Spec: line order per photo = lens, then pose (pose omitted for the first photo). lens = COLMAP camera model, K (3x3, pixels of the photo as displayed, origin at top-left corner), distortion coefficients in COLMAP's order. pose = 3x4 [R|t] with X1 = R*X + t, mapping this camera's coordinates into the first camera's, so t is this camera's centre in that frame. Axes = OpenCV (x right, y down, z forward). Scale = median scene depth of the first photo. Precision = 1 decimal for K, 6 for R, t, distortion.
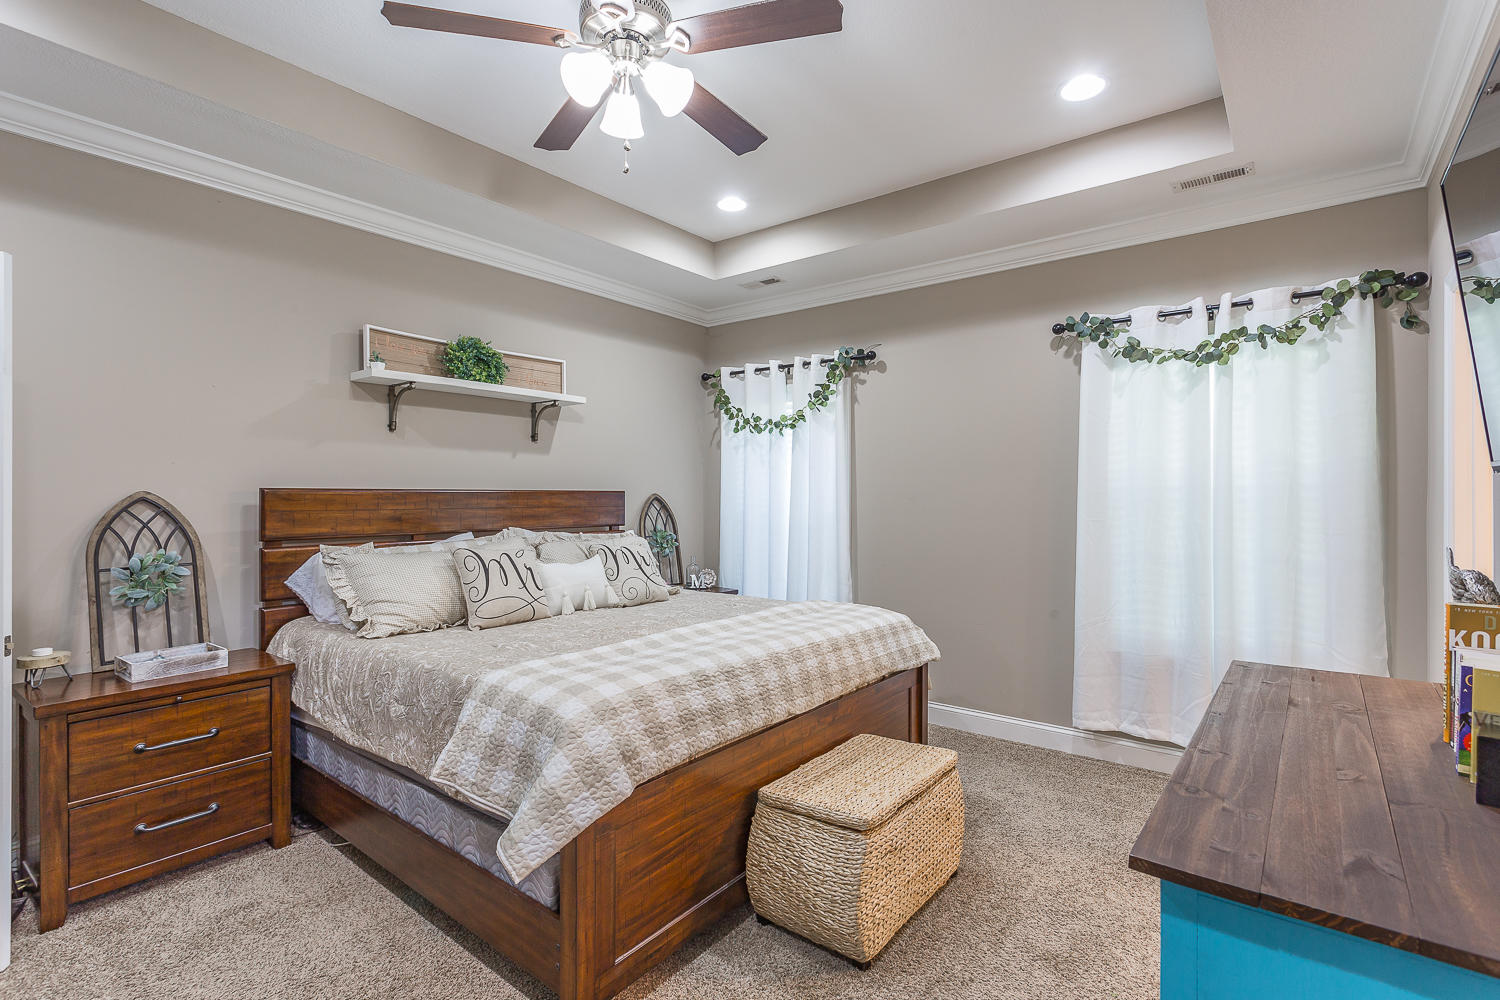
lens RADIAL K [[710.4, 0, 750.8], [0, 710.4, 497.6], [0, 0, 1]] dist [0.000594, 0.000457]
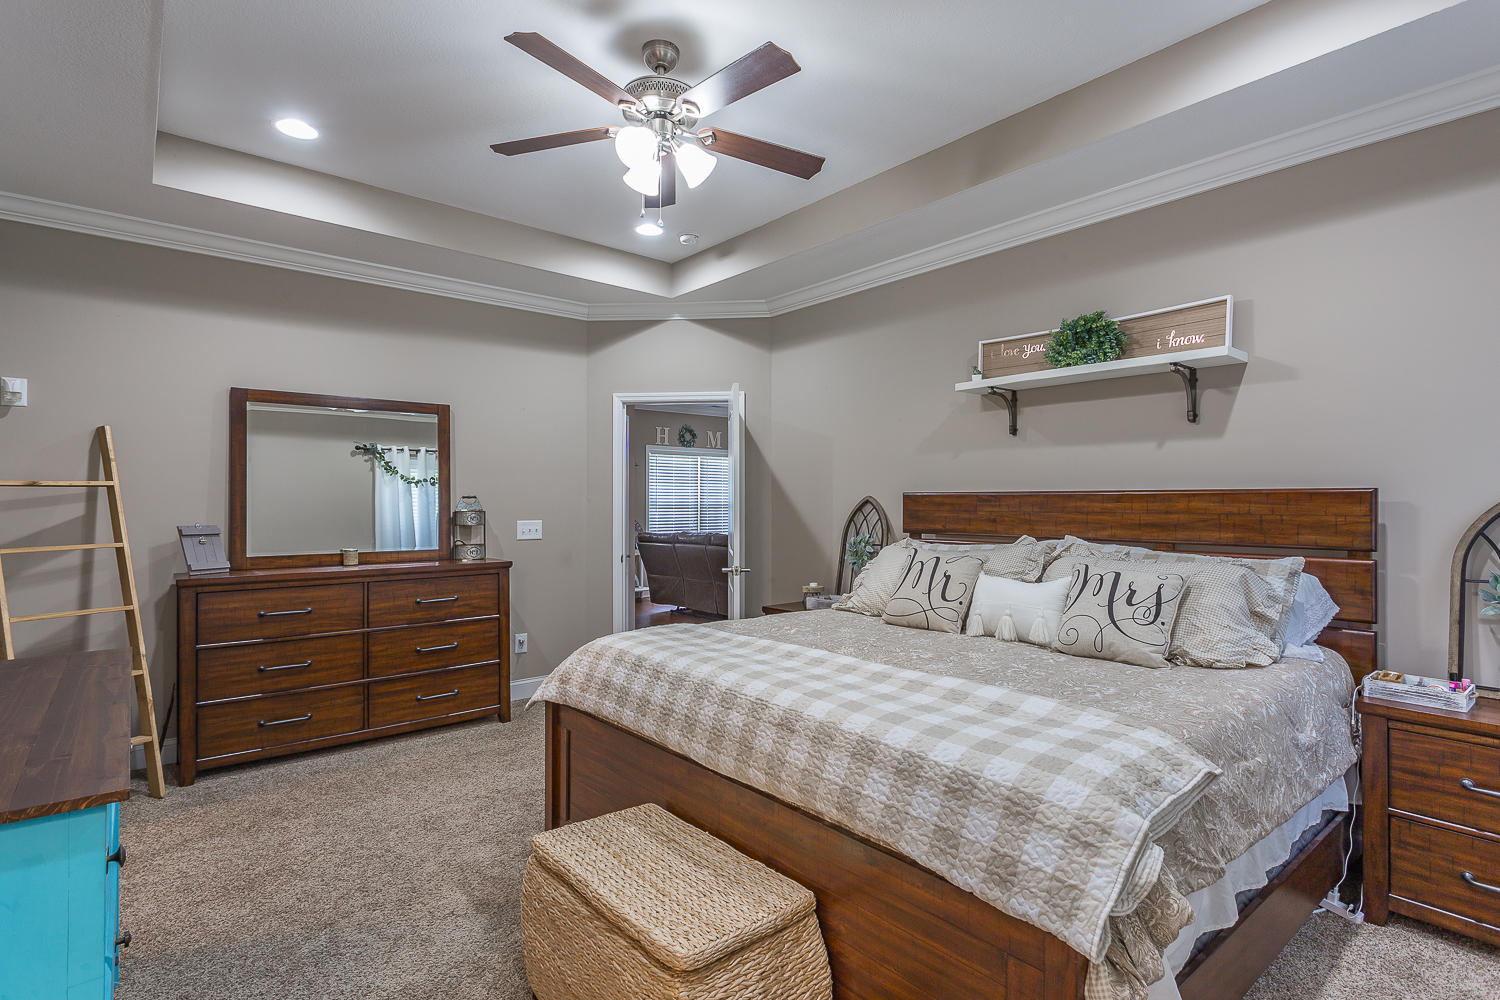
lens RADIAL K [[735.3, 0, 750.0], [0, 735.3, 500.0], [0, 0, 1]] dist [0.000929, 0.000318]
pose [[-0.198228, -0.000461, -0.980156, 0.581816], [-0.001858, 0.999998, -0.000094, 0.000806], [0.980154, 0.001803, -0.198228, 0.802795]]
